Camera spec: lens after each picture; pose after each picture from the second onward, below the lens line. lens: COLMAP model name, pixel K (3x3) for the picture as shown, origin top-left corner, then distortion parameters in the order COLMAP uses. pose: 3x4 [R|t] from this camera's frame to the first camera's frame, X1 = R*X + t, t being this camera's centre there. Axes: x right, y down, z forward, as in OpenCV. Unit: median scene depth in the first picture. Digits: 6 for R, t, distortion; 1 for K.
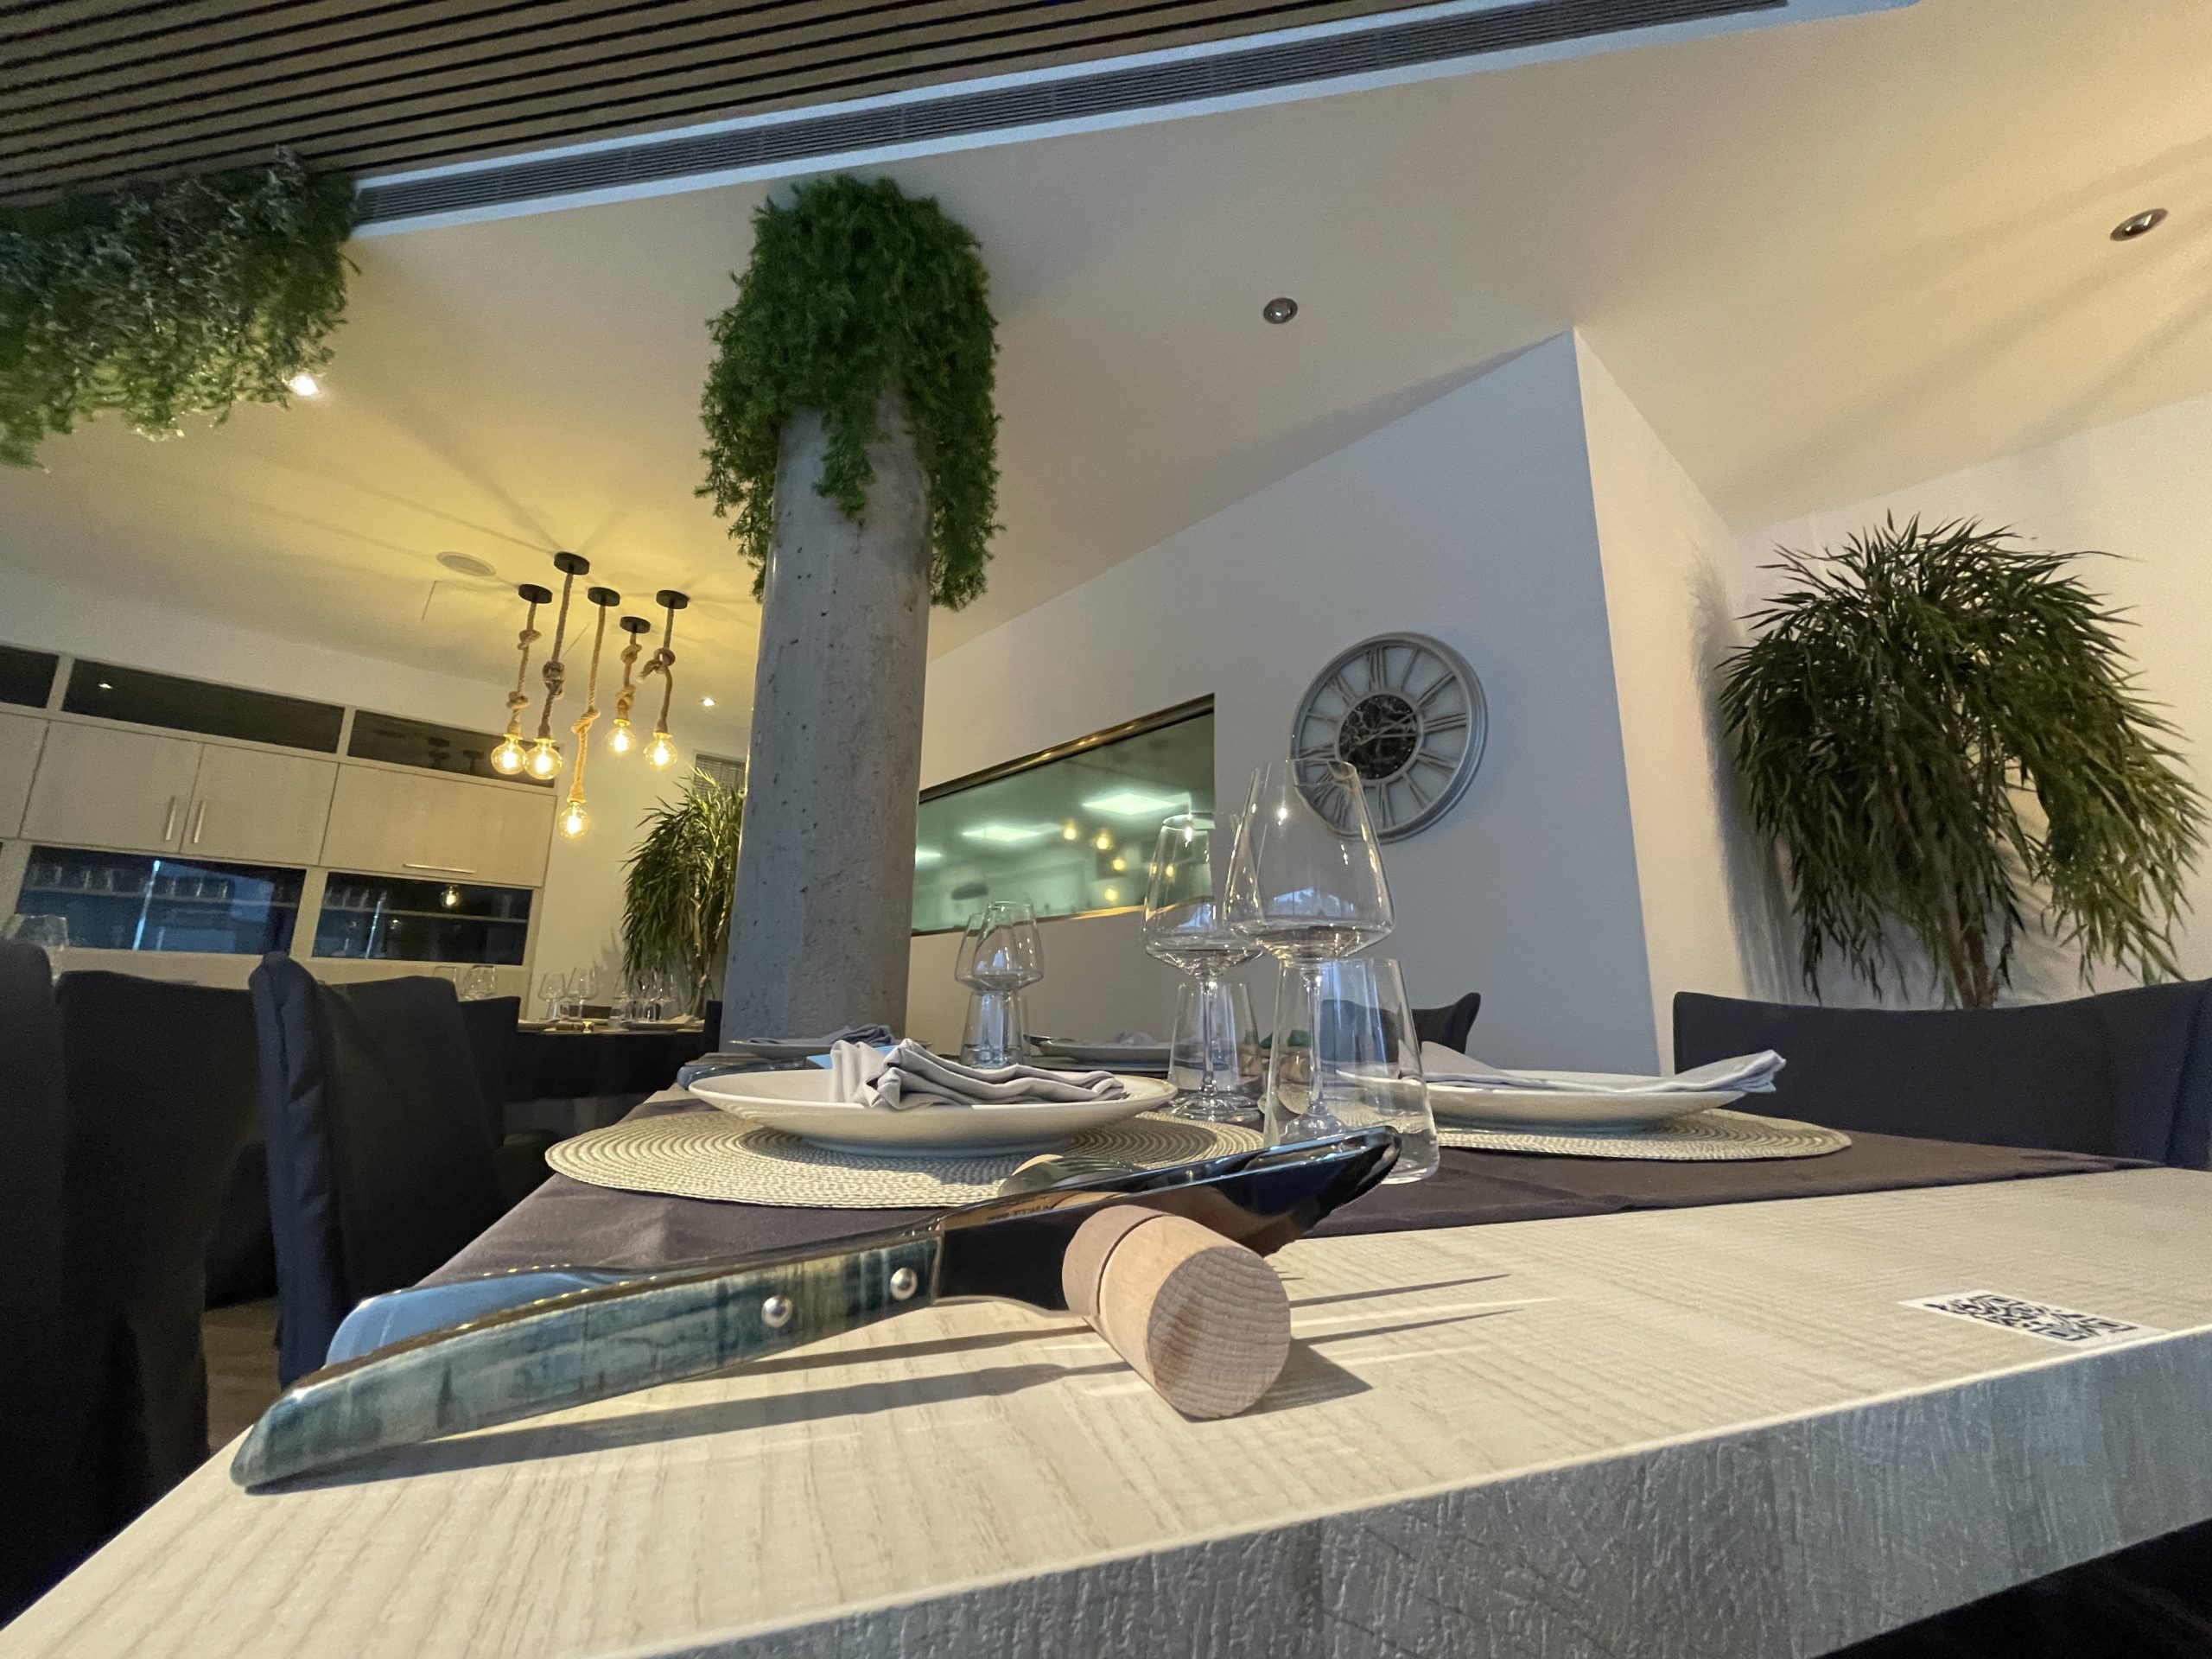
lens RADIAL K [[895.3, 0, 1094.9], [0, 895.3, 823.4], [0, 0, 1]] dist [-0.002229, 0.000786]
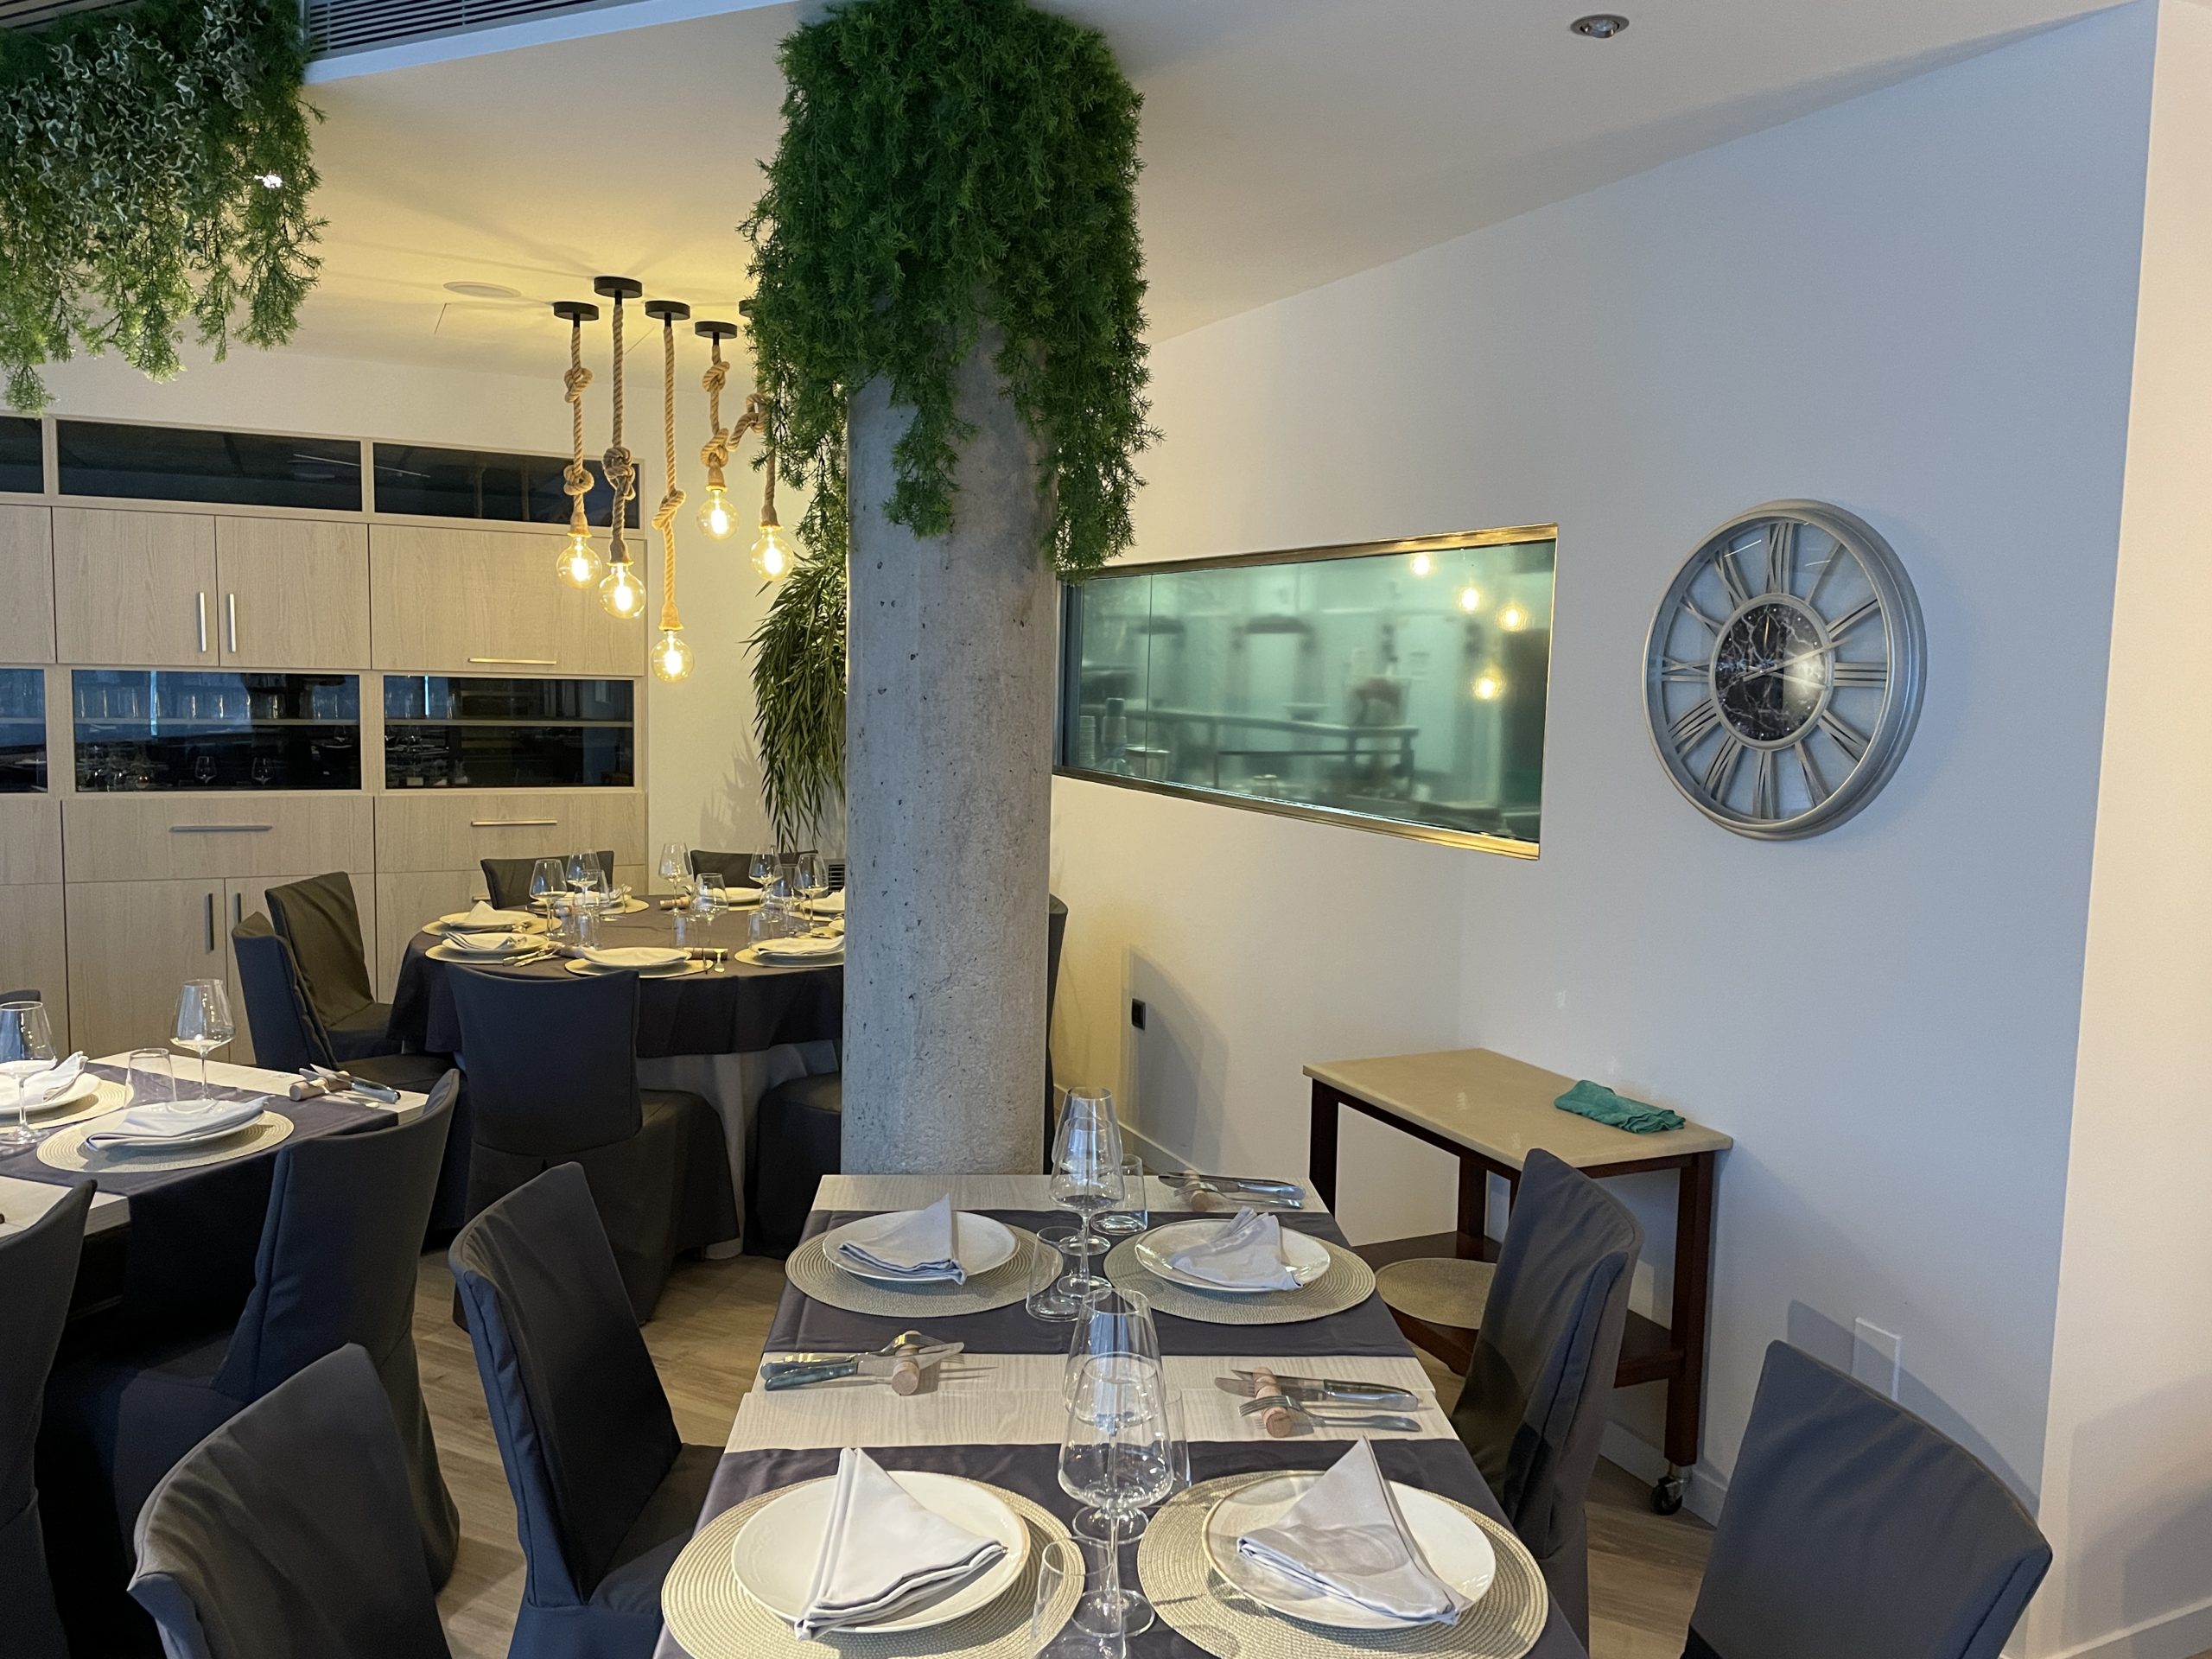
lens RADIAL K [[1659.8, 0, 1106.0], [0, 1659.8, 829.5], [0, 0, 1]] dist [0.103788, -0.134191]
pose [[0.958096, 0.035374, -0.284255, 0.211191], [0.050960, 0.955467, 0.290663, -0.366977], [0.281878, -0.292969, 0.913627, -0.259628]]
